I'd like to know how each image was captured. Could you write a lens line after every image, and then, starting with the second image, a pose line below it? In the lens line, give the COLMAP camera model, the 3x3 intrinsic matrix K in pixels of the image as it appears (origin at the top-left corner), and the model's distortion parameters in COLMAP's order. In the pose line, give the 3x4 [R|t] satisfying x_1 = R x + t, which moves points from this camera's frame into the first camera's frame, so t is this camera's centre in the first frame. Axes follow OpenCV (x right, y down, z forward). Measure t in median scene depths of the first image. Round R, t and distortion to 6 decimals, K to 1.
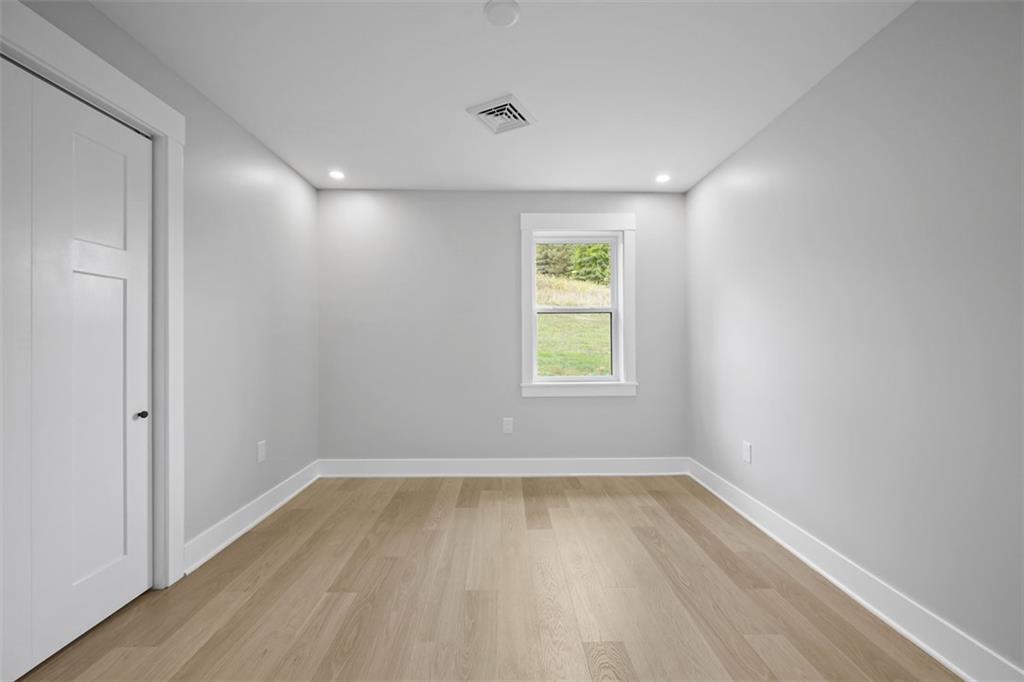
lens RADIAL K [[393.8, 0, 512.0], [0, 393.8, 341.0], [0, 0, 1]] dist [-0.001517, -0.000080]
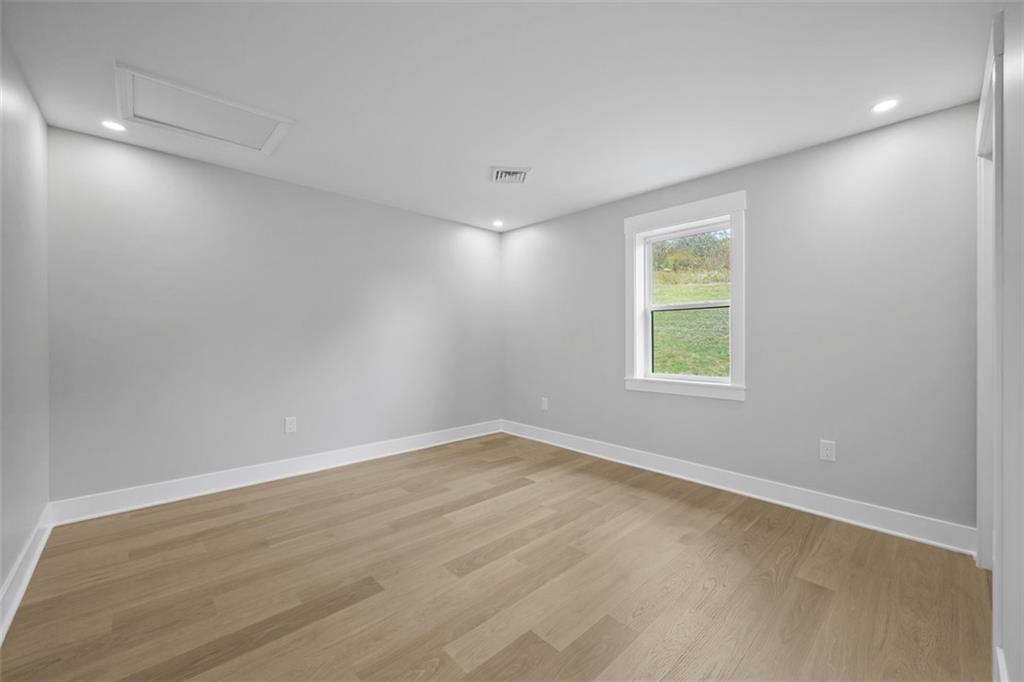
lens RADIAL K [[401.8, 0, 510.4], [0, 401.8, 335.4], [0, 0, 1]] dist [0.000663, 0.000005]
pose [[0.662340, -0.001781, -0.749201, 0.633202], [-0.006390, 0.999947, -0.008025, 0.005470], [0.749176, 0.010103, 0.662294, 0.045051]]
